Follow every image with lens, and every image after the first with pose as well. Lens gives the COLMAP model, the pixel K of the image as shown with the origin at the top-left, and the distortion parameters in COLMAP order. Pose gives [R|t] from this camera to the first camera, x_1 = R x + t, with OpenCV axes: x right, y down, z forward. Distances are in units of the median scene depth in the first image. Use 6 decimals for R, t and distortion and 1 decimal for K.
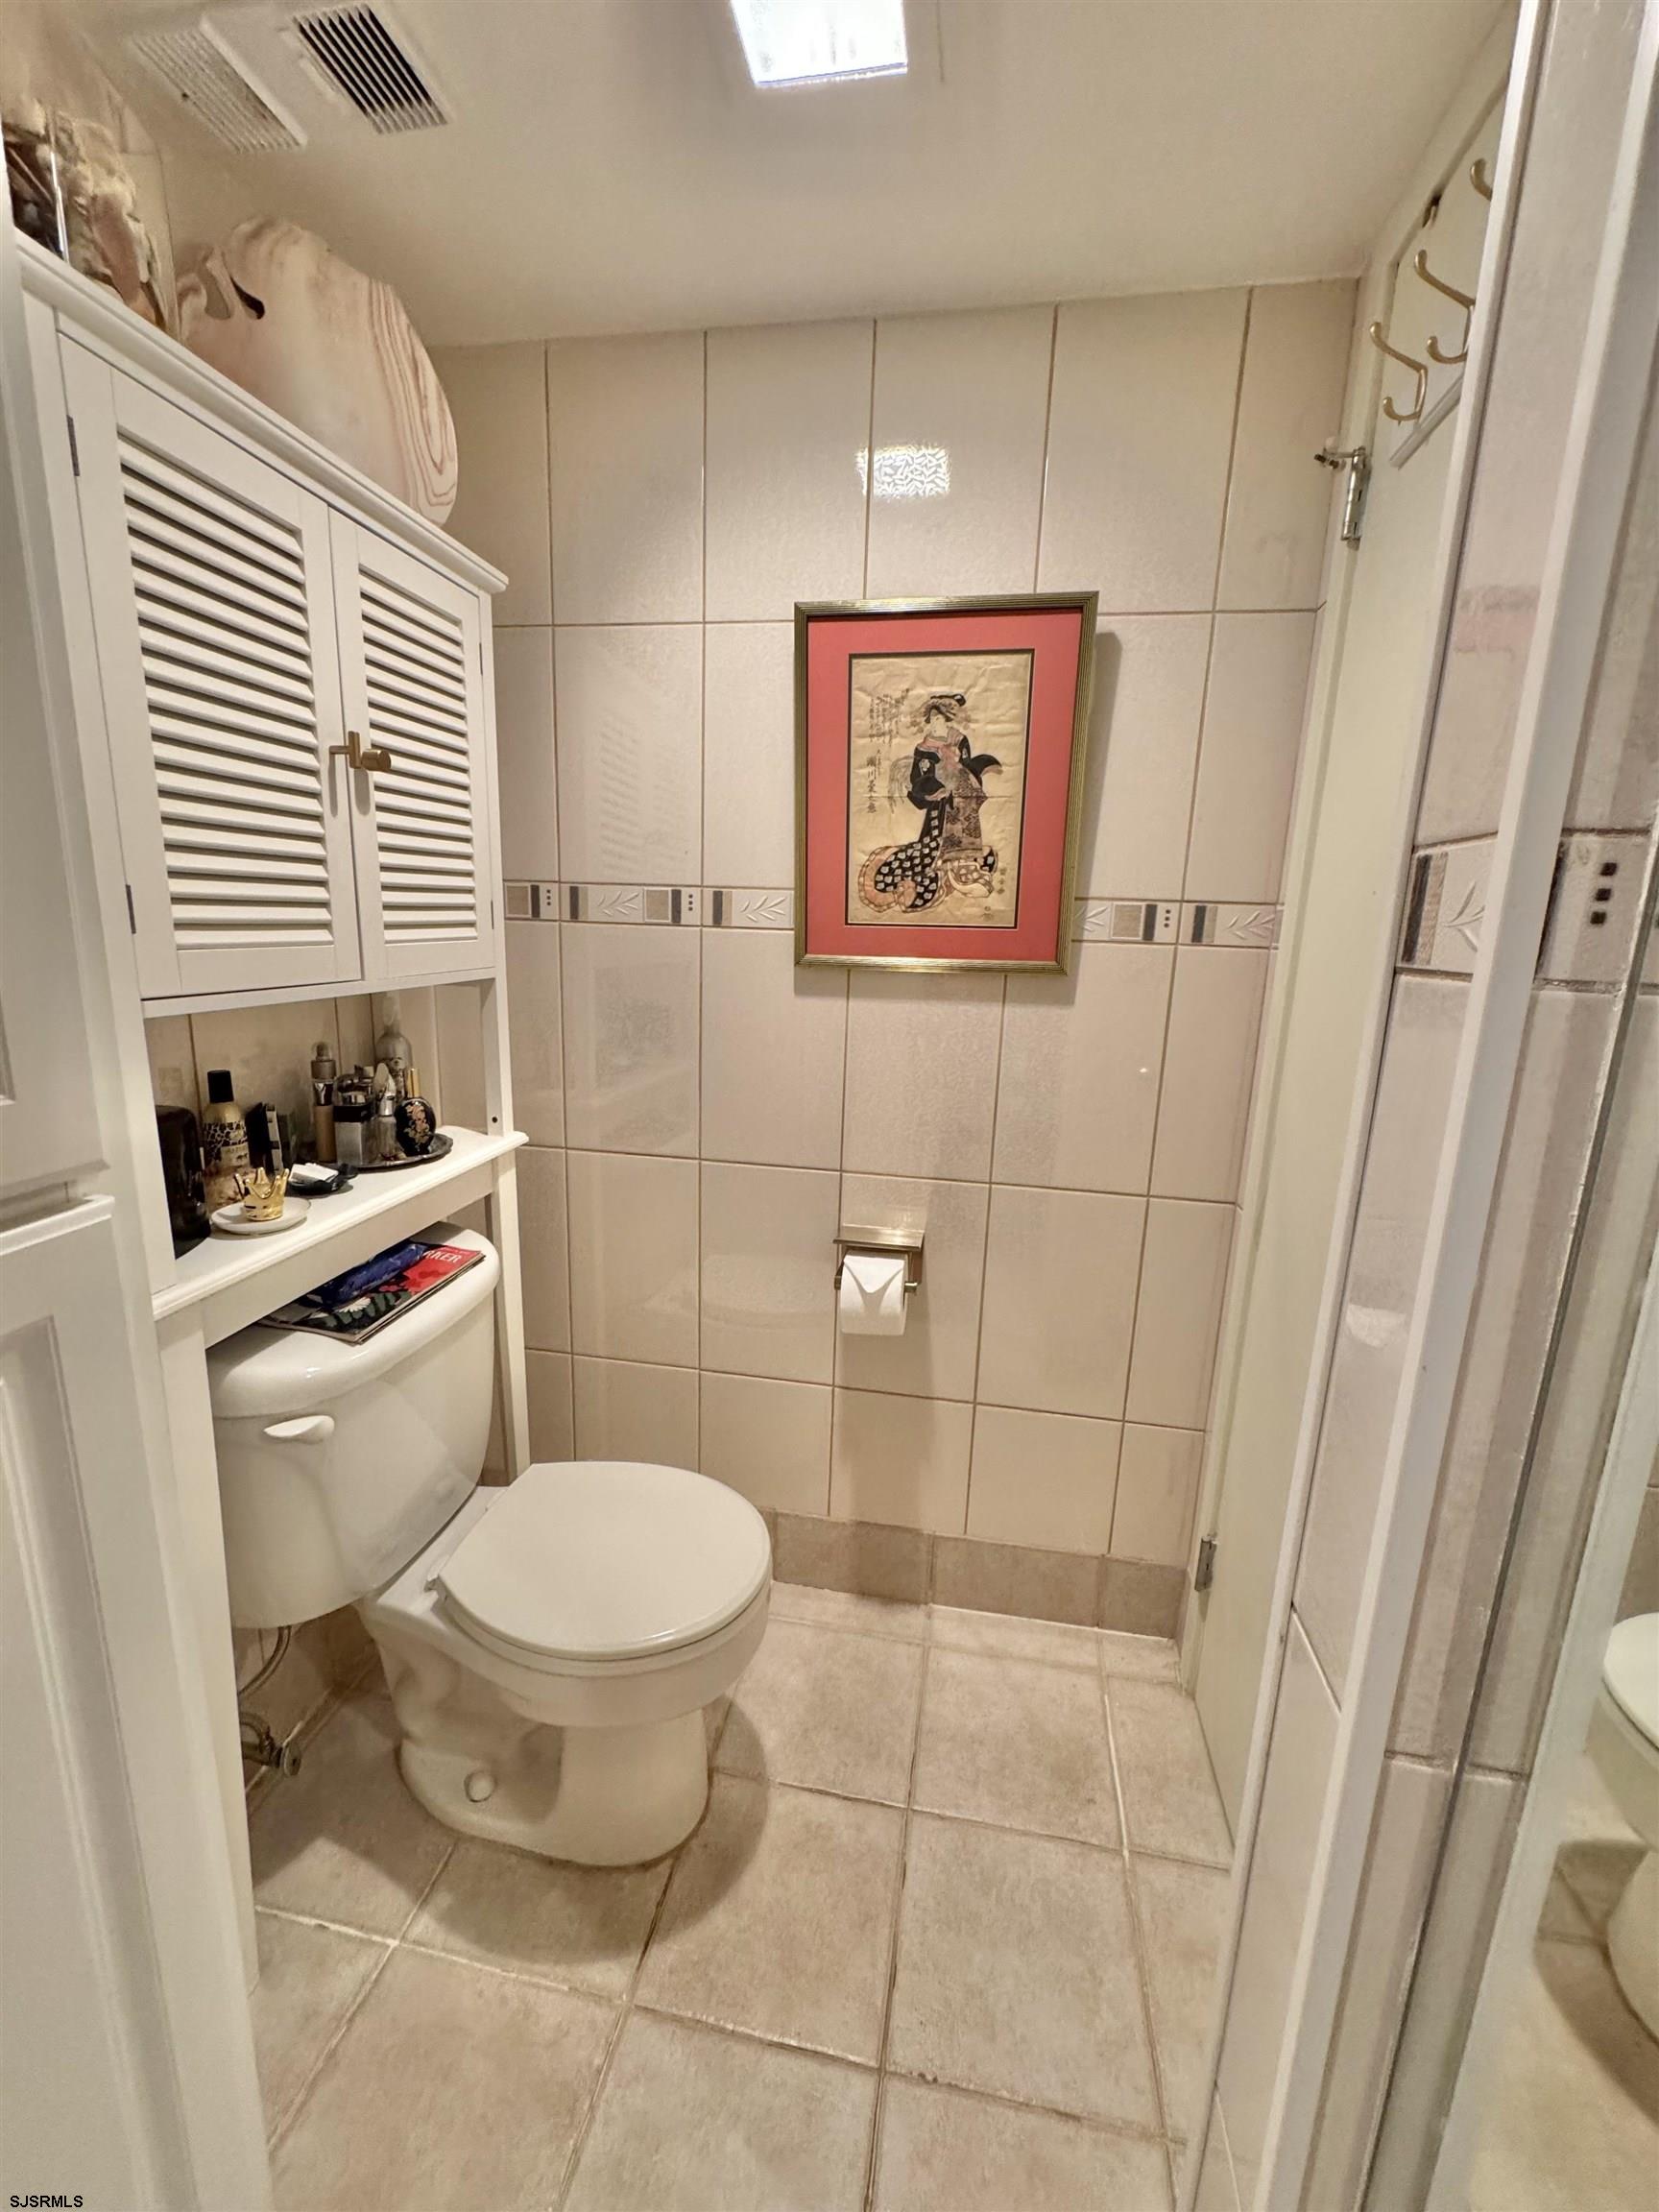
lens RADIAL K [[885.2, 0, 829.5], [0, 885.2, 1106.0], [0, 0, 1]] dist [-0.002329, -0.000252]
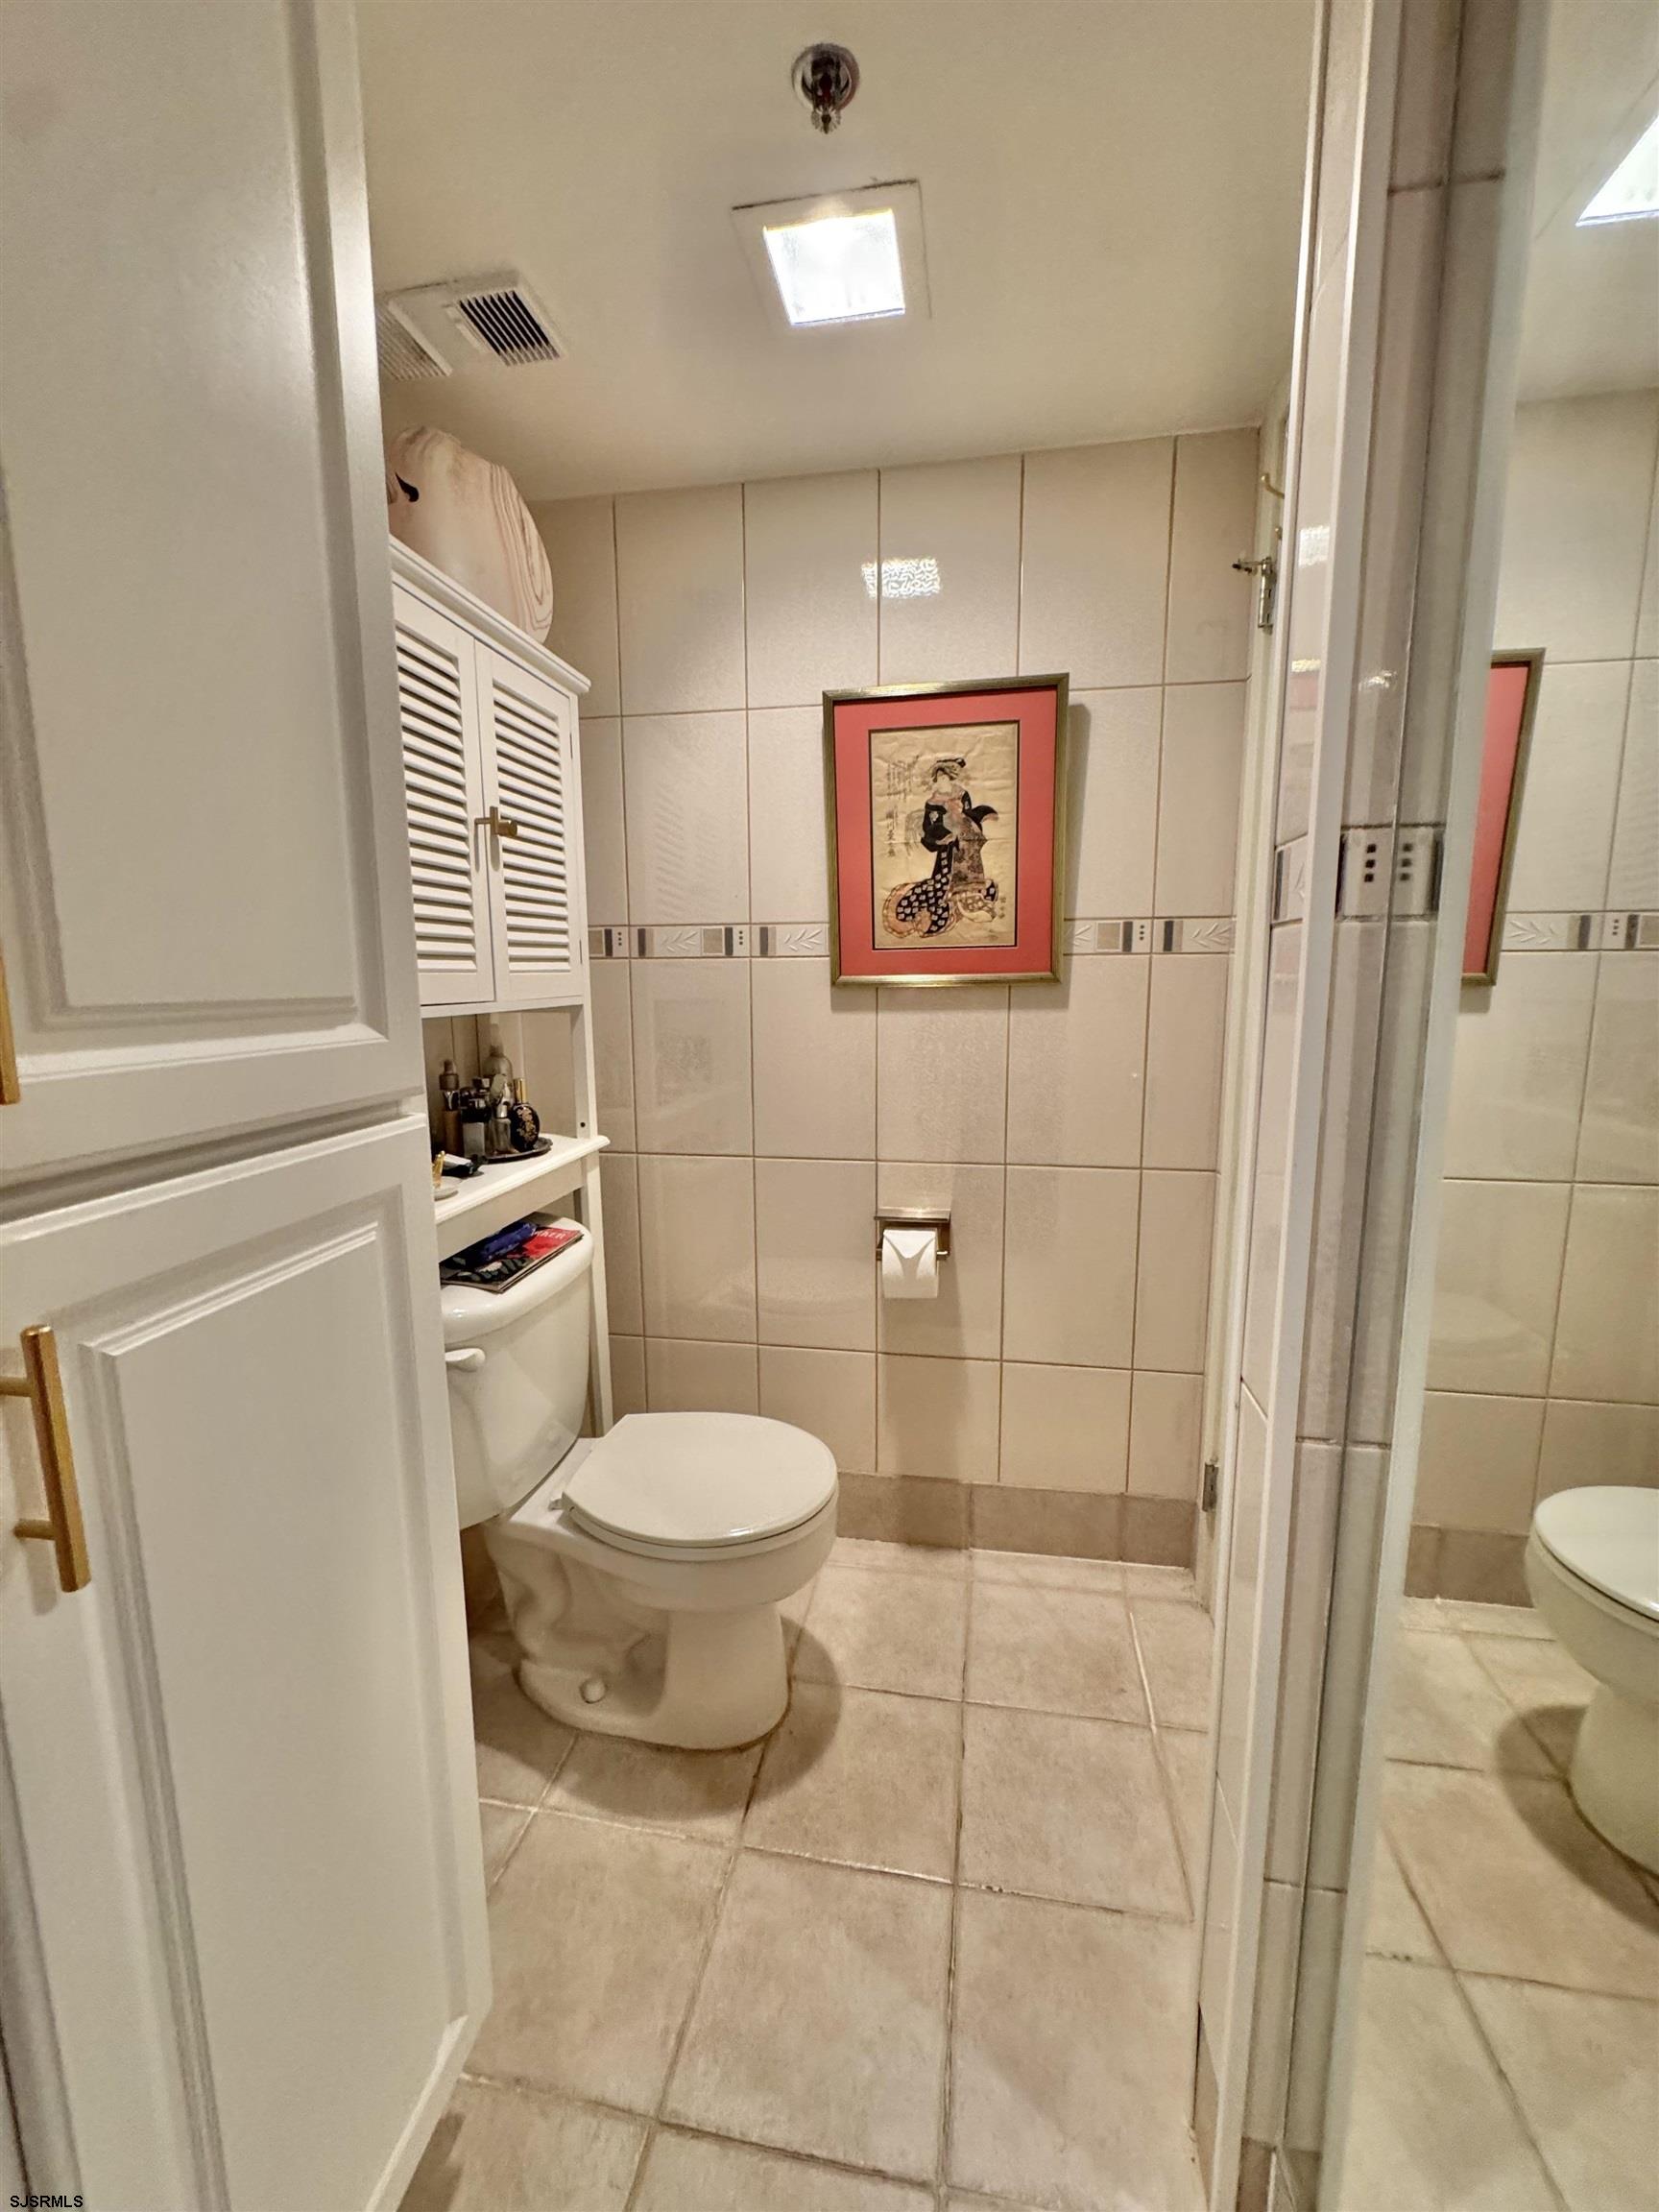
lens RADIAL K [[885.2, 0, 829.5], [0, 885.2, 1106.0], [0, 0, 1]] dist [-0.002329, -0.000252]
pose [[0.999212, -0.039571, -0.002944, -0.051803], [0.039312, 0.997296, -0.062086, 0.087872], [0.005393, 0.061922, 0.998066, -0.203094]]
